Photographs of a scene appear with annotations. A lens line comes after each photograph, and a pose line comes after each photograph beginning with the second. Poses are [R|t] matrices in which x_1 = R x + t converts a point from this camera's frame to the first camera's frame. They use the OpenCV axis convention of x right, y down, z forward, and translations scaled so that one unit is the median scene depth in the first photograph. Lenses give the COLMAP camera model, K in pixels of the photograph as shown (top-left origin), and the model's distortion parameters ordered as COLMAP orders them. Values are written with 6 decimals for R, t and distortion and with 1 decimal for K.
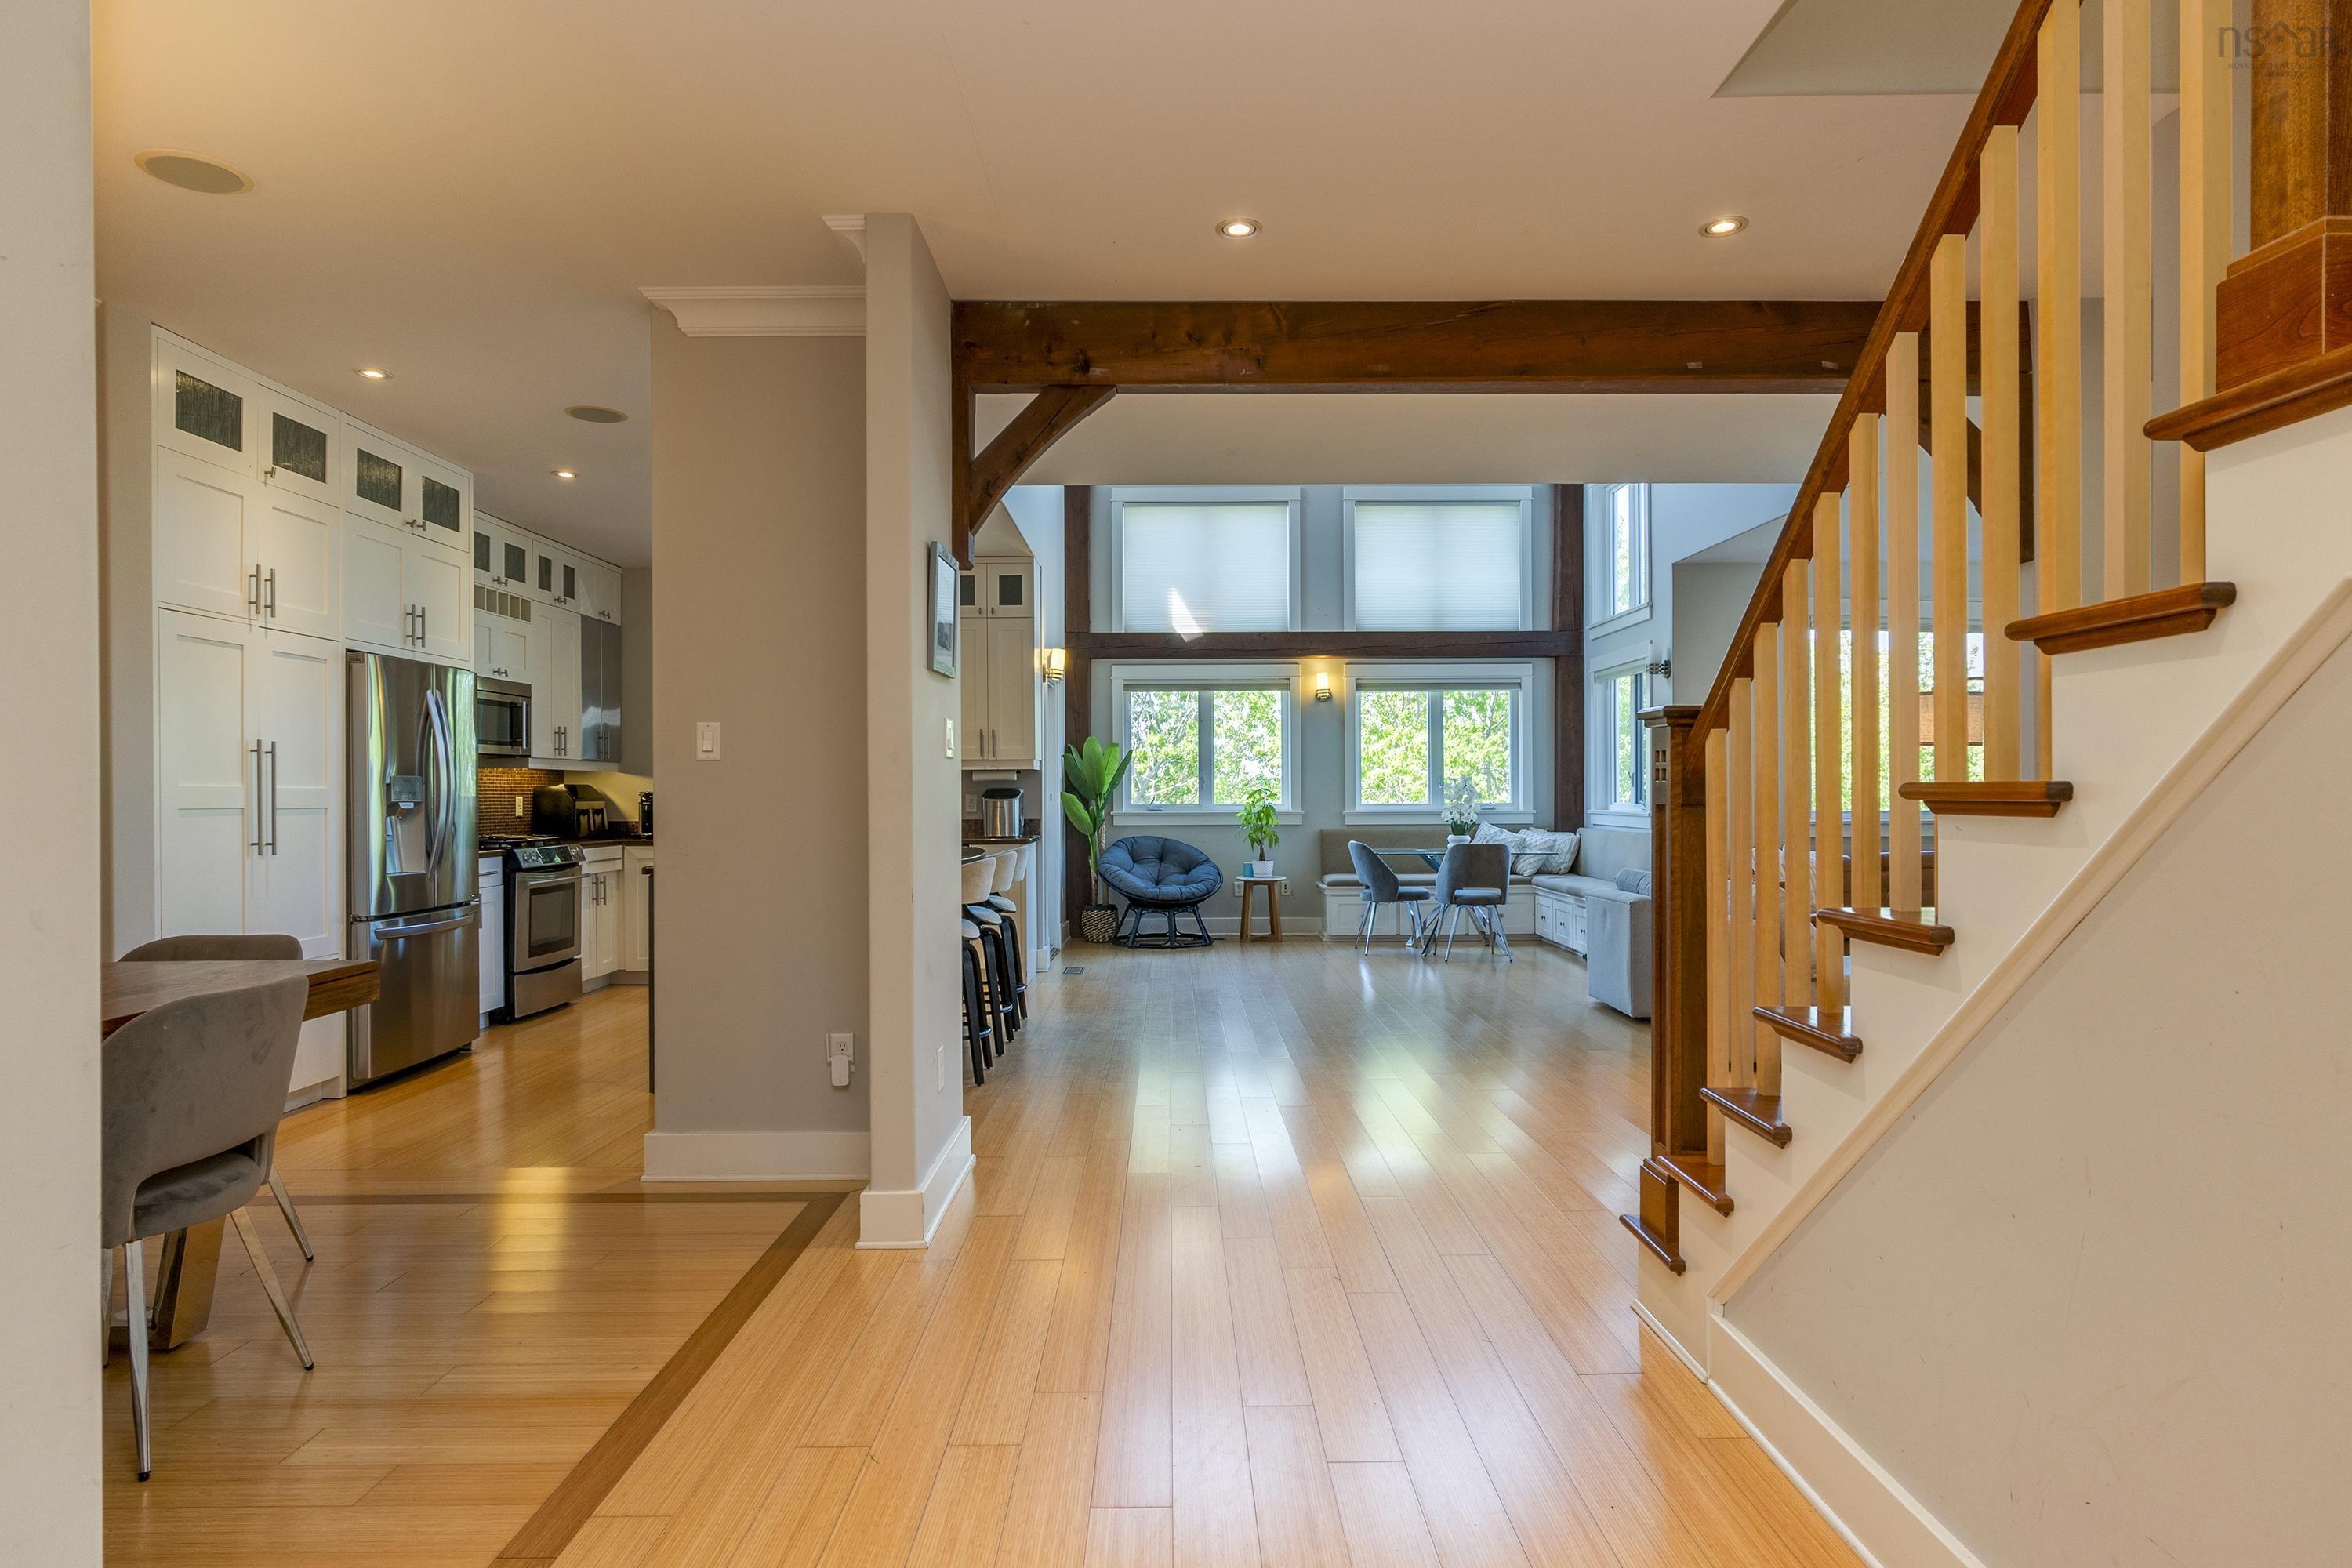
lens RADIAL K [[1313.1, 0, 1174.0], [0, 1313.1, 787.5], [0, 0, 1]] dist [-0.003331, 0.000923]
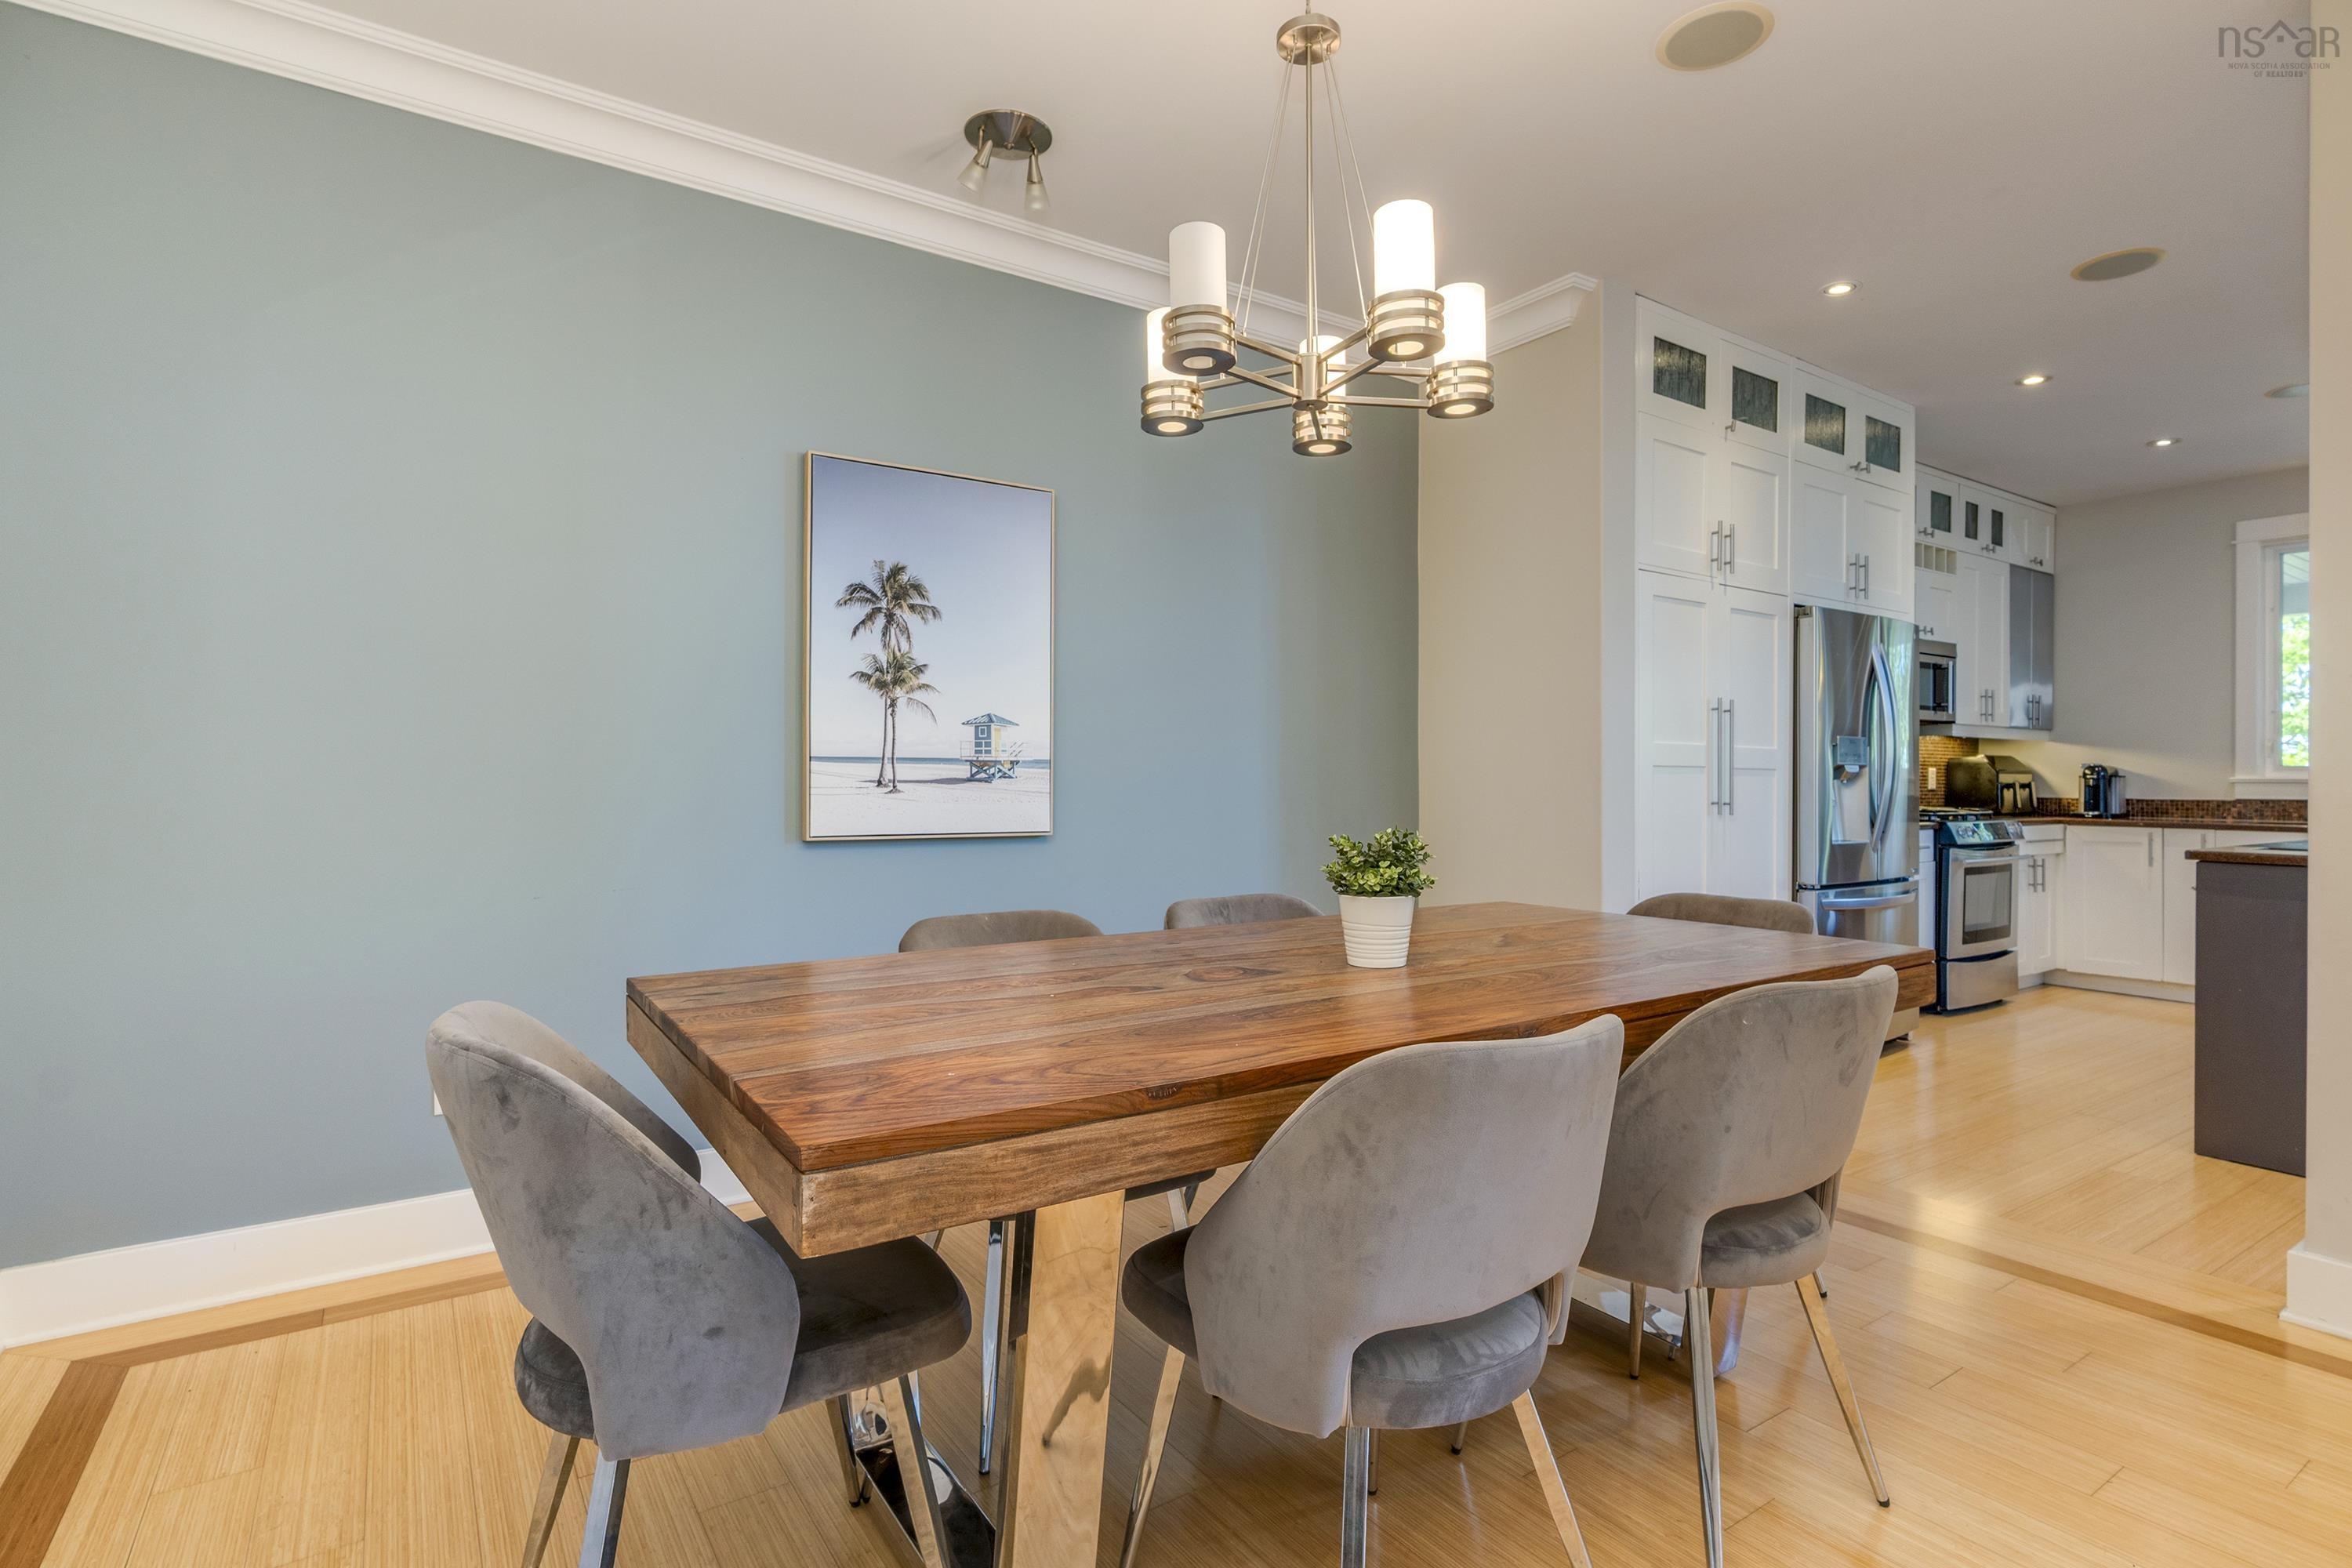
lens RADIAL K [[1151.6, 0, 1178.2], [0, 1151.6, 777.0], [0, 0, 1]] dist [-0.005945, -0.000063]
pose [[0.548979, 0.008157, -0.835796, -0.140896], [-0.005769, 0.999966, 0.005970, 0.014668], [0.835816, 0.001545, 0.549007, 0.130629]]
